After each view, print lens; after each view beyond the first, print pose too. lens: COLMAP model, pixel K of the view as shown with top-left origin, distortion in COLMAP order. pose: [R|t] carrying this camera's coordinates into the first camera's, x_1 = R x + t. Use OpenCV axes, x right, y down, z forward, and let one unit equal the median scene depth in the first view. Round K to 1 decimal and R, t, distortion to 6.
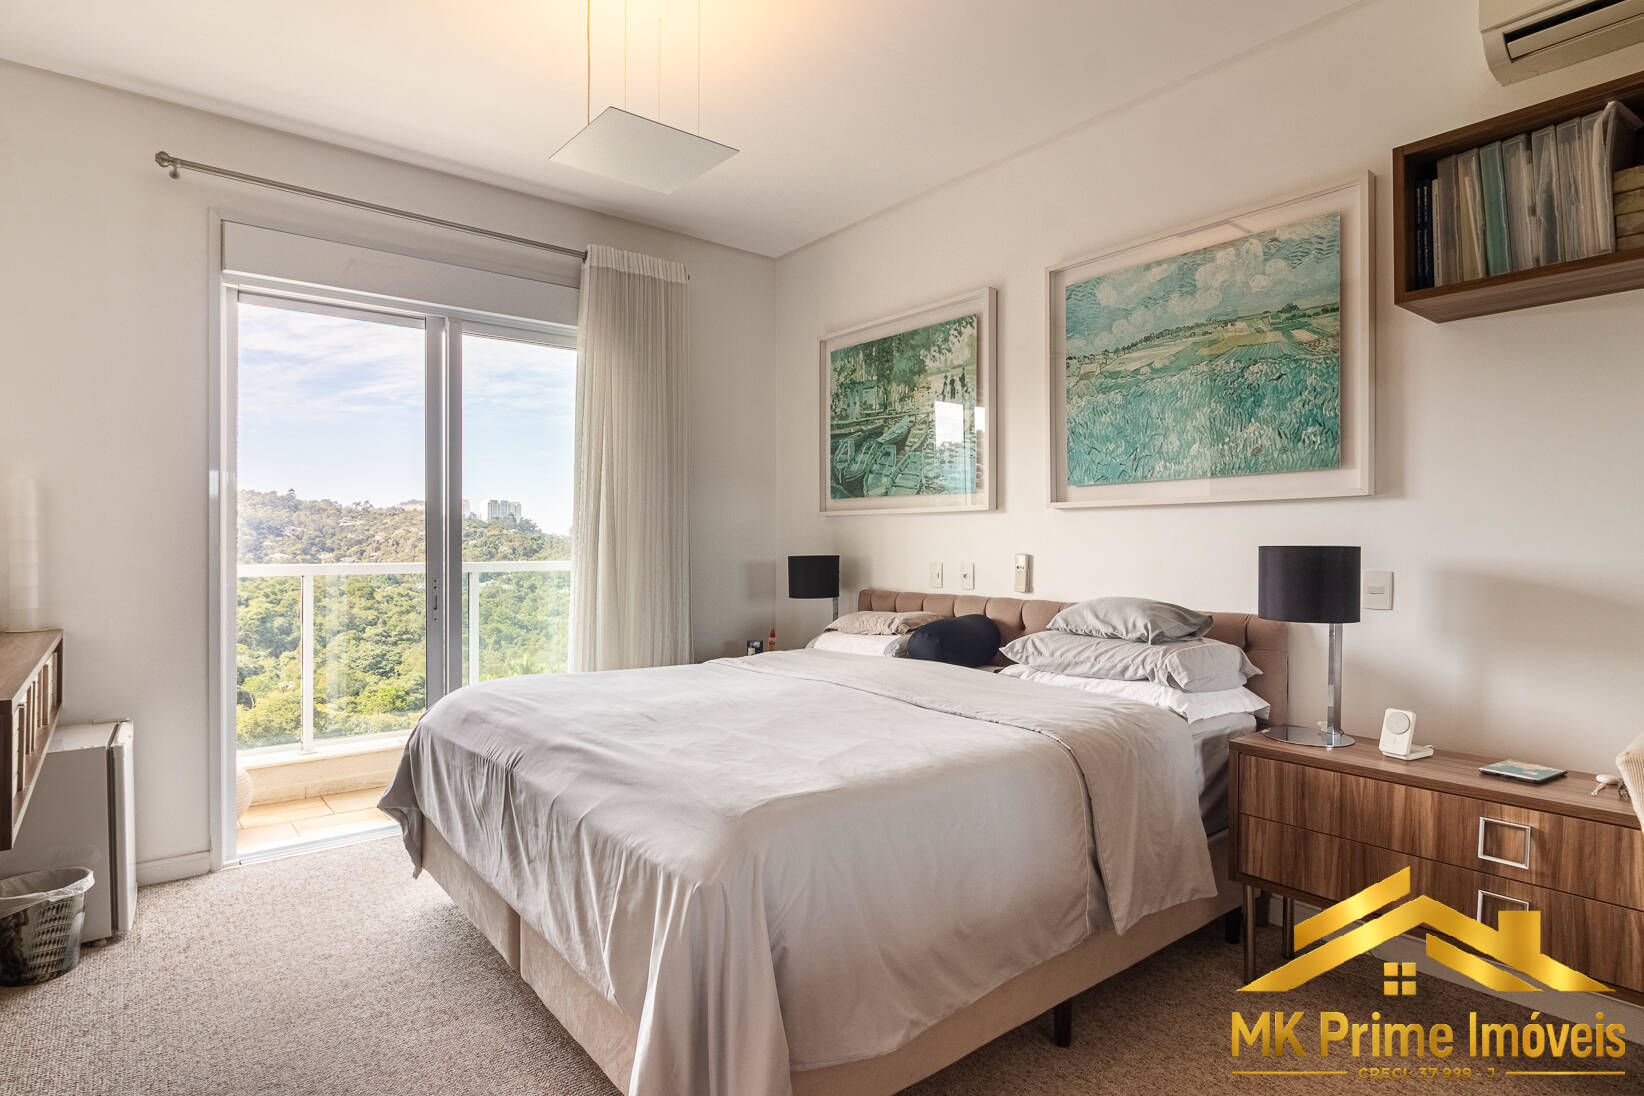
lens RADIAL K [[854.1, 0, 818.7], [0, 854.1, 540.1], [0, 0, 1]] dist [-0.000778, -0.000044]
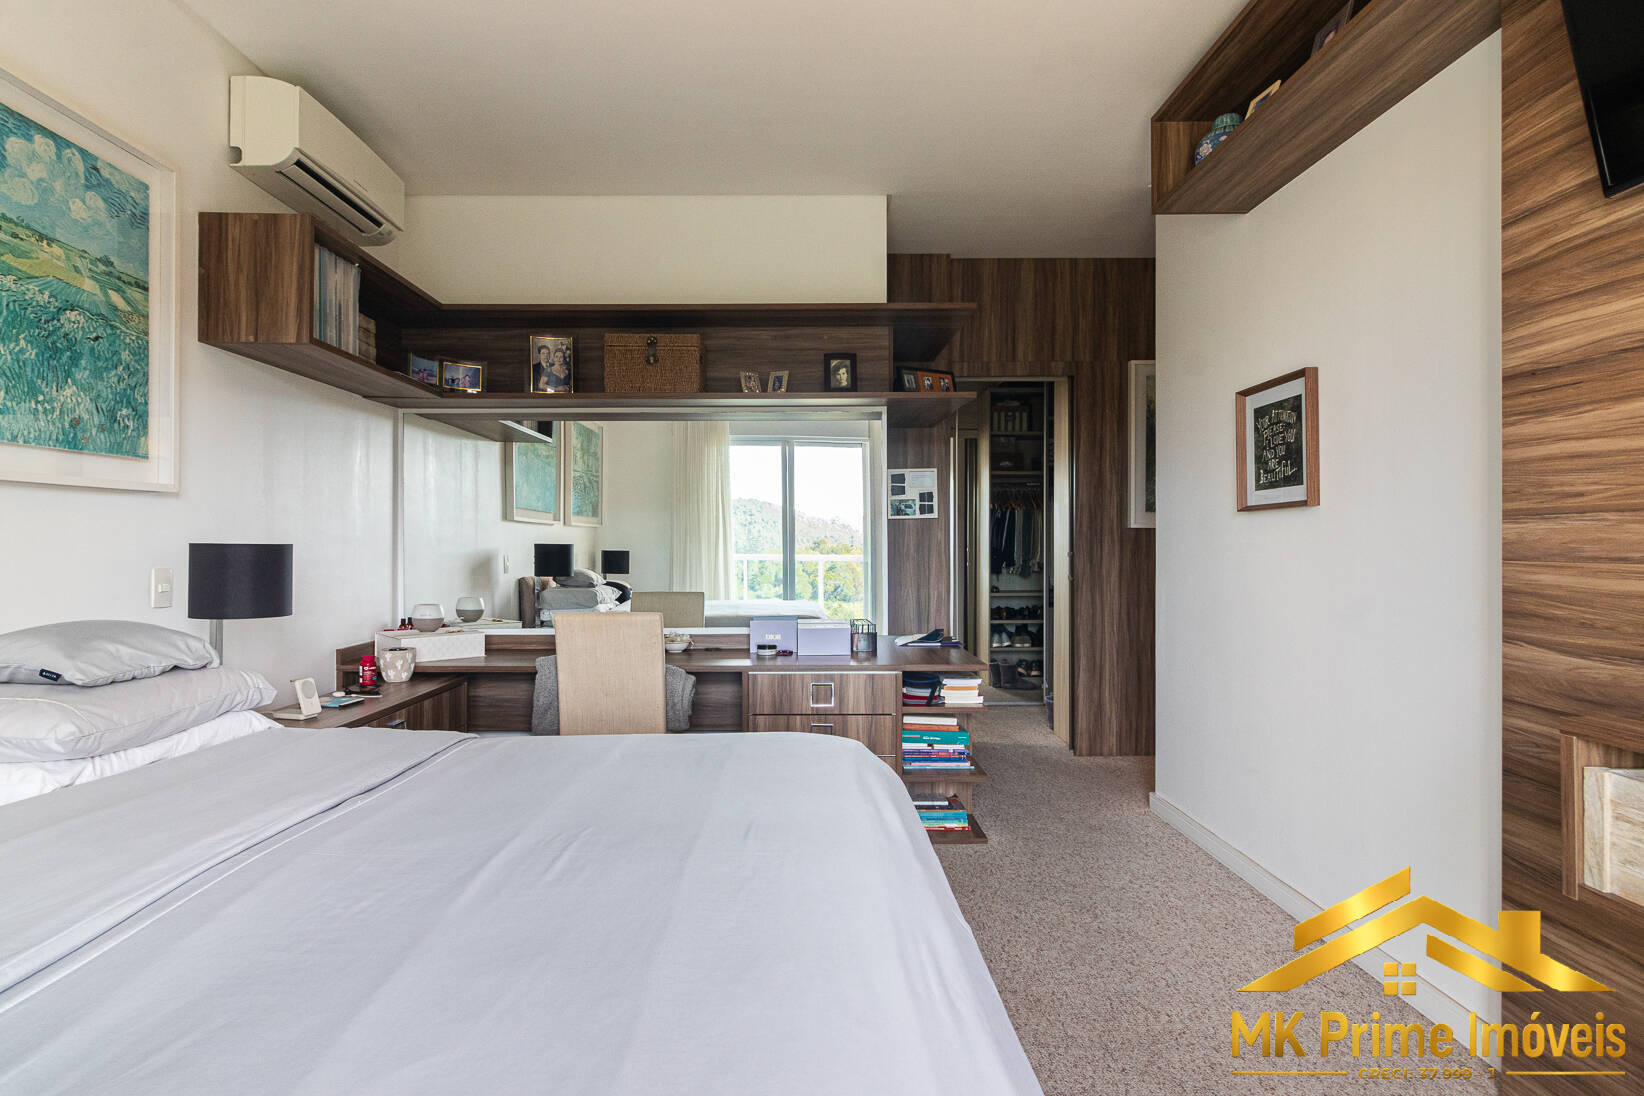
lens RADIAL K [[854.1, 0, 819.8], [0, 854.1, 541.8], [0, 0, 1]] dist [-0.000778, -0.000044]
pose [[-0.790521, 0.002209, 0.612431, -0.515001], [-0.002676, 0.999971, -0.007061, 0.009242], [-0.612430, -0.007221, -0.790492, 1.218868]]
